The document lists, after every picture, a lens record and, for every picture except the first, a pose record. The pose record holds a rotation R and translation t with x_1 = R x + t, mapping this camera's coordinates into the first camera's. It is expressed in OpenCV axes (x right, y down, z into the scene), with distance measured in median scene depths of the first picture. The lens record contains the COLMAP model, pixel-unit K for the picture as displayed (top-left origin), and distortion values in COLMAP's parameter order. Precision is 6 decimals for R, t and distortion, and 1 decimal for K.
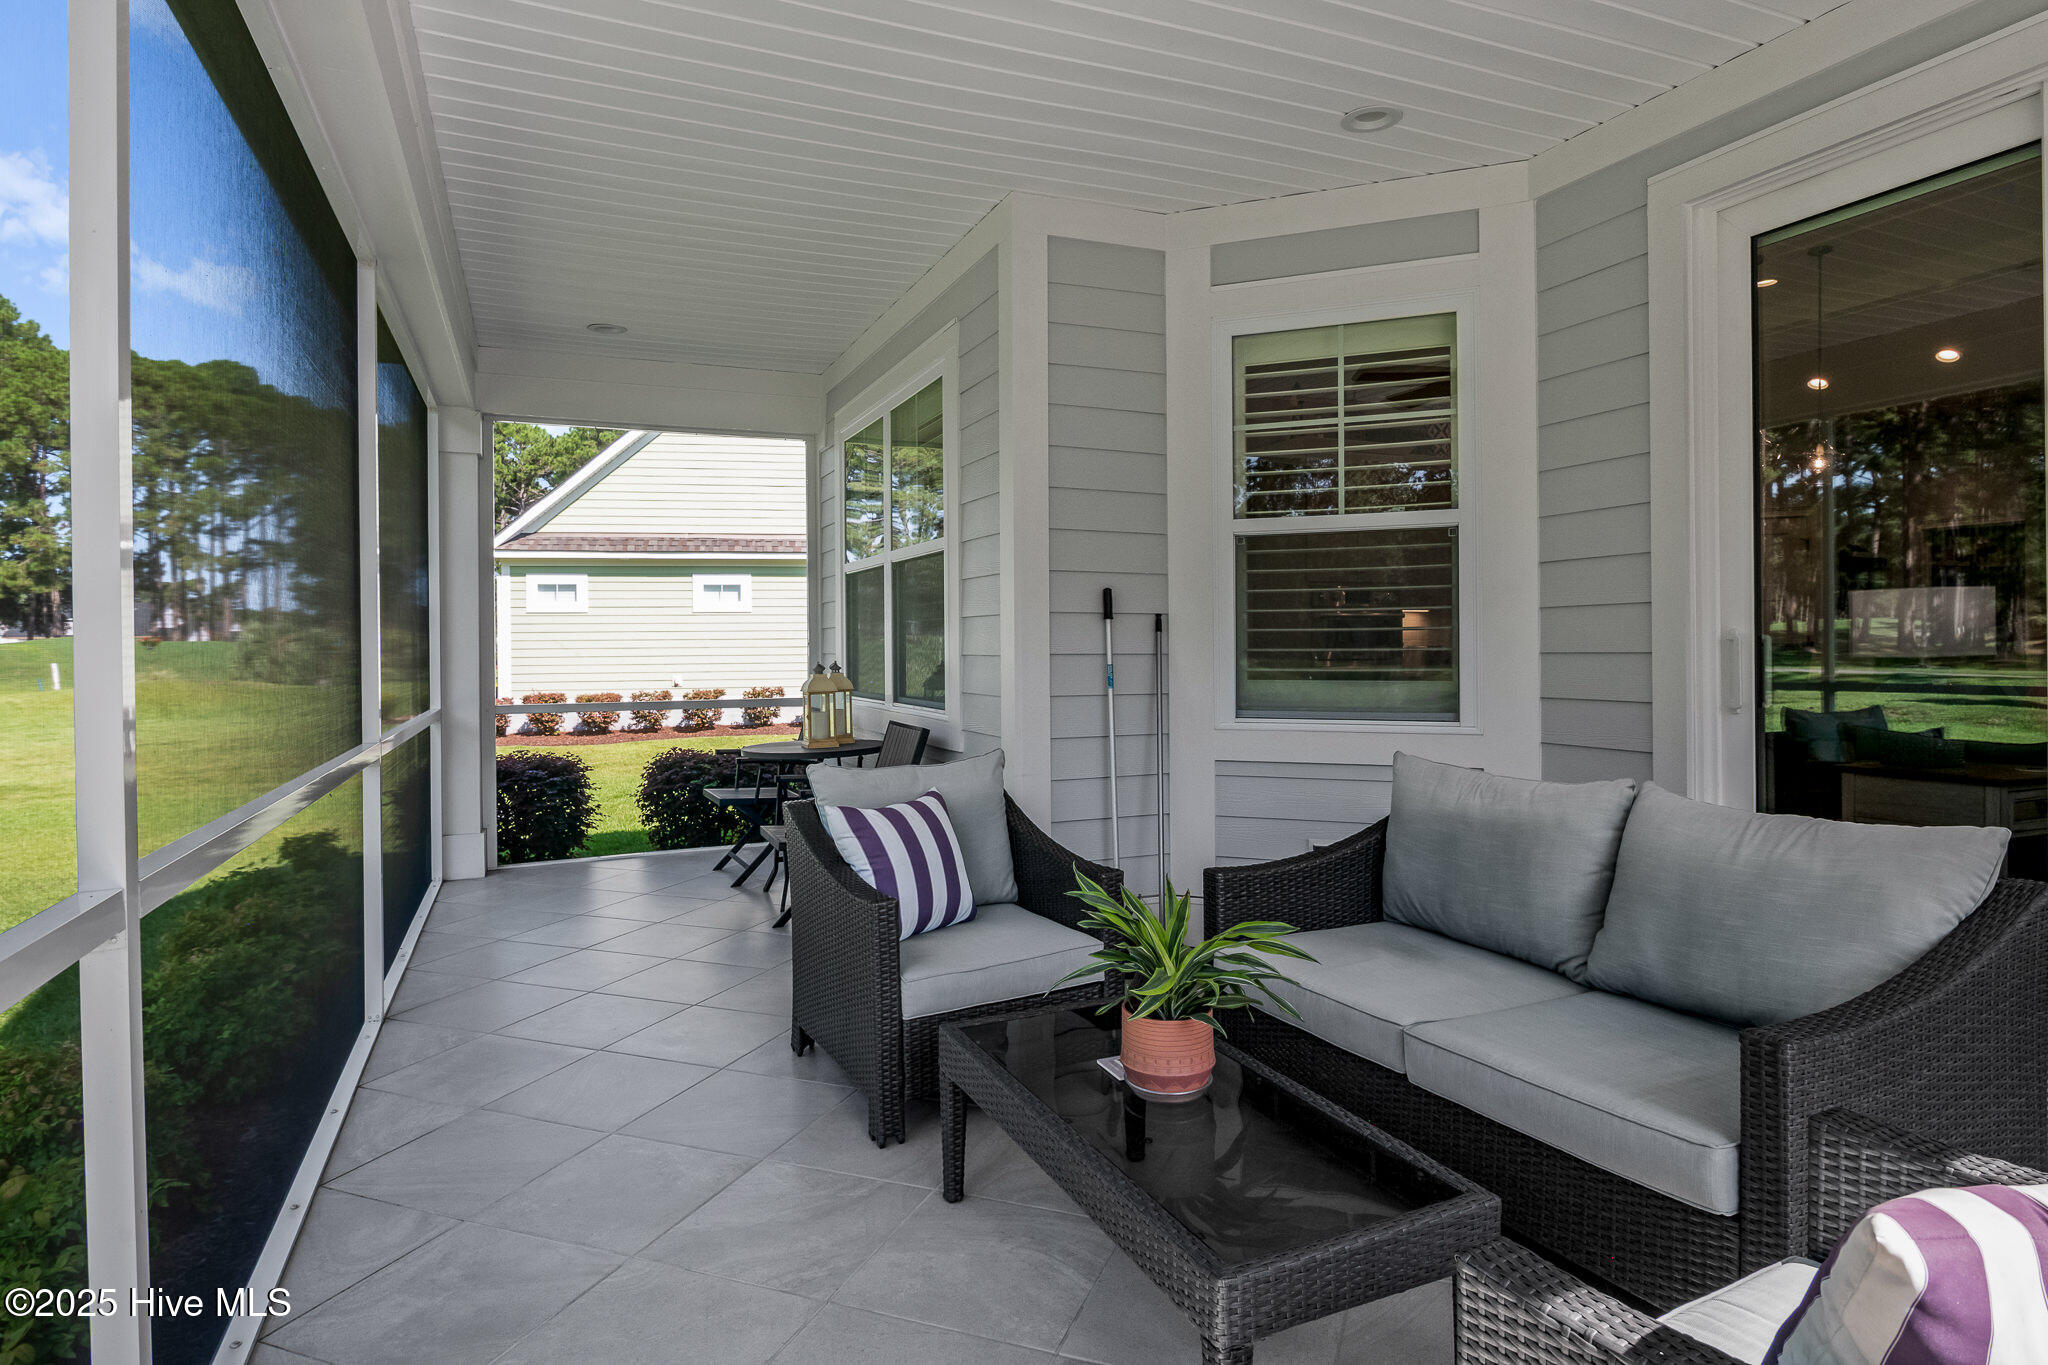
lens RADIAL K [[1133.9, 0, 1024.4], [0, 1133.9, 641.1], [0, 0, 1]] dist [-0.000072, -0.000086]
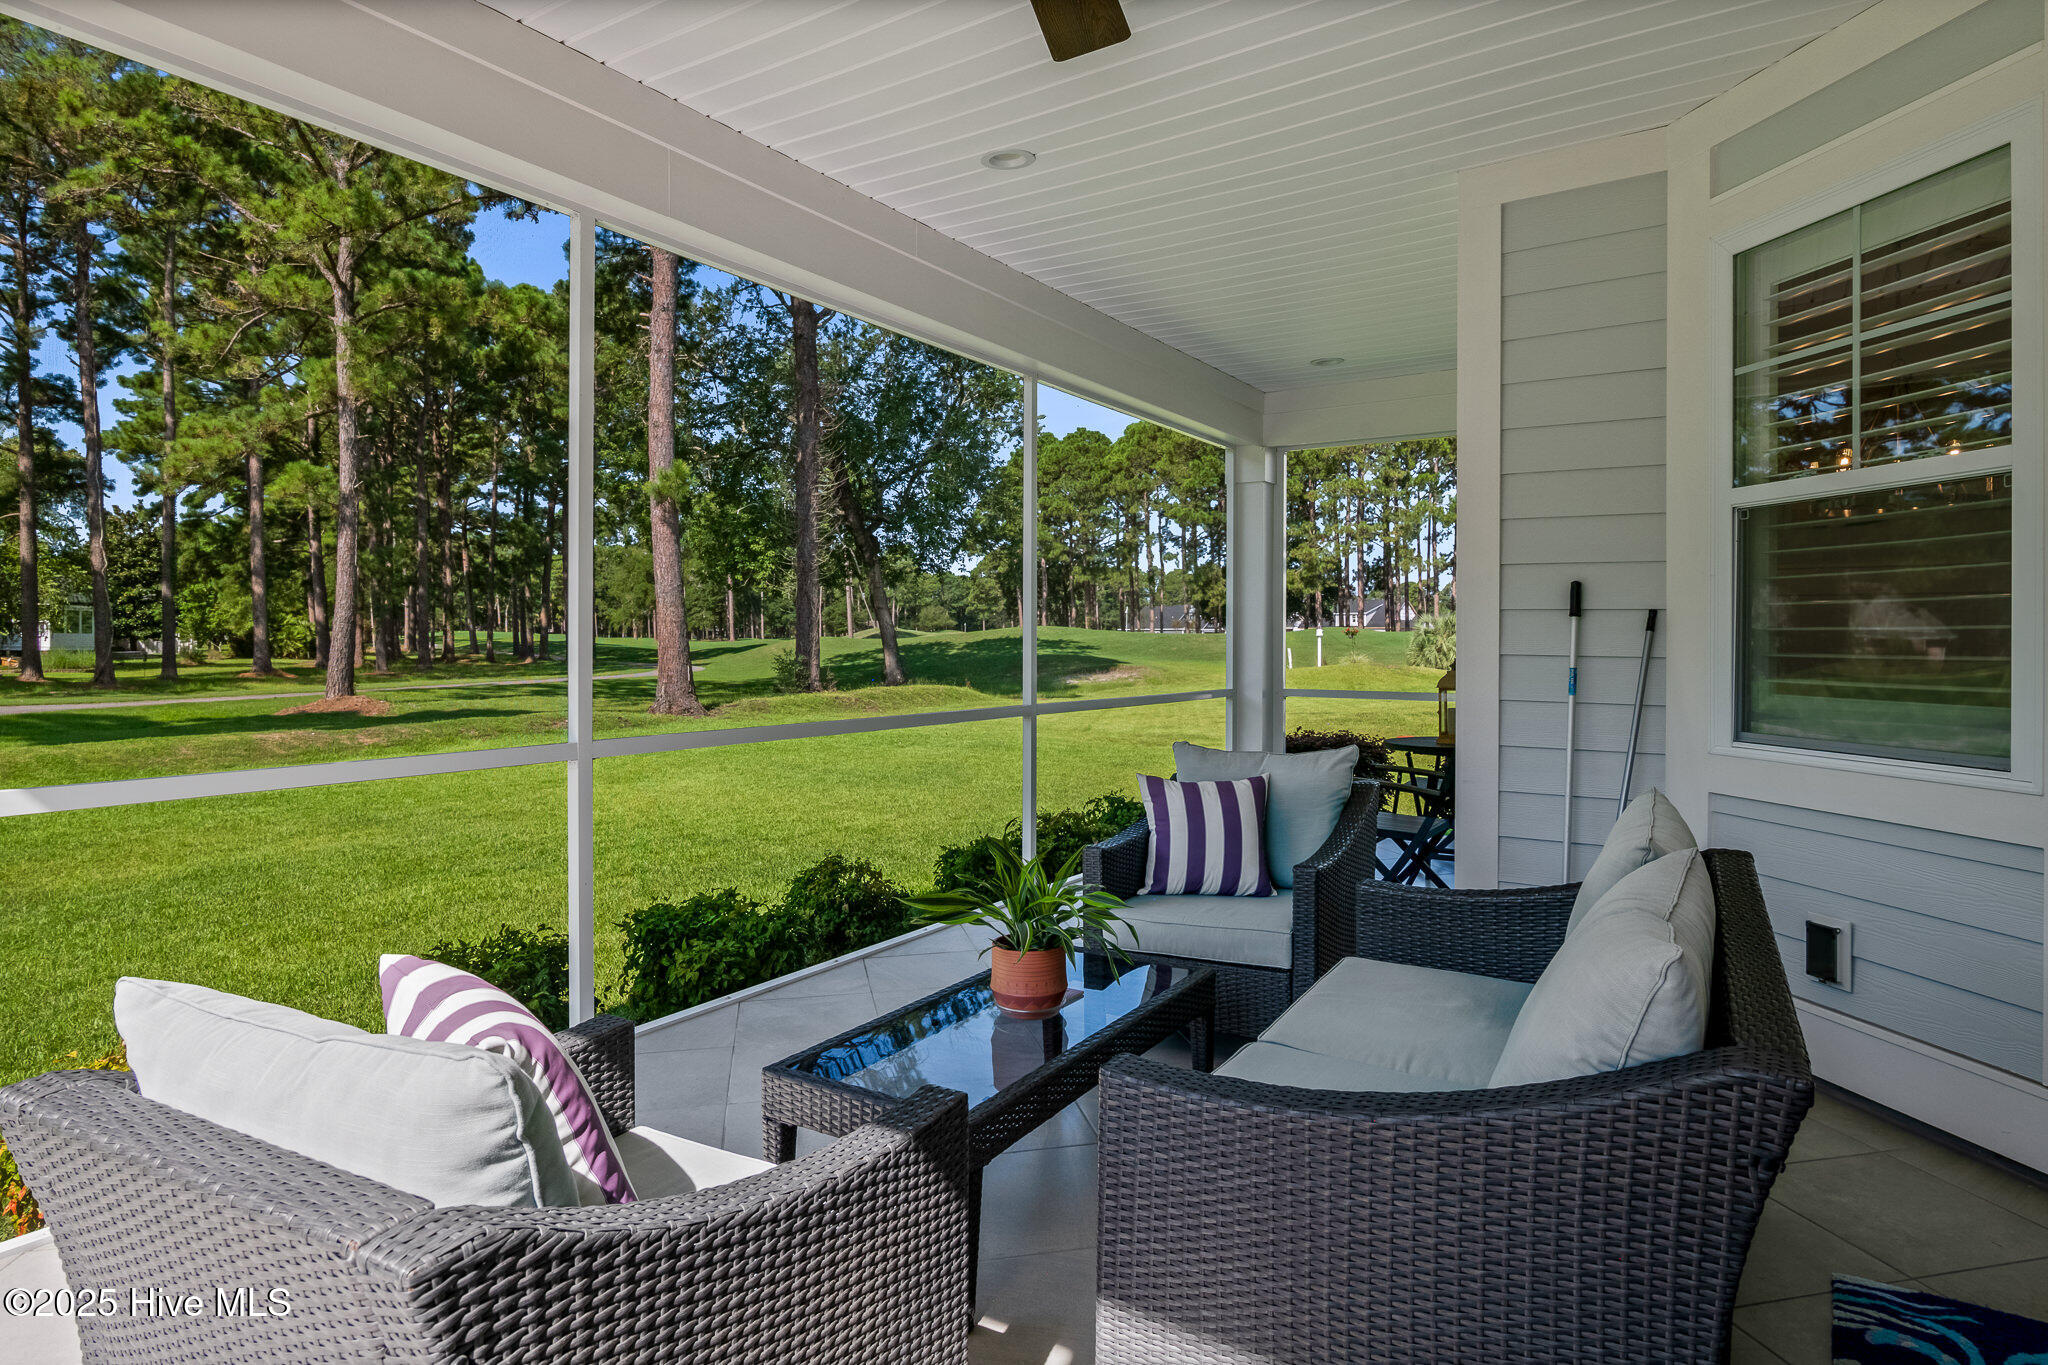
lens RADIAL K [[1133.9, 0, 1024.4], [0, 1133.9, 641.1], [0, 0, 1]] dist [-0.000072, -0.000086]
pose [[0.560671, 0.011250, -0.827962, 0.561250], [-0.005022, 0.999936, 0.010187, -0.007151], [0.828023, -0.001554, 0.560692, 0.151896]]
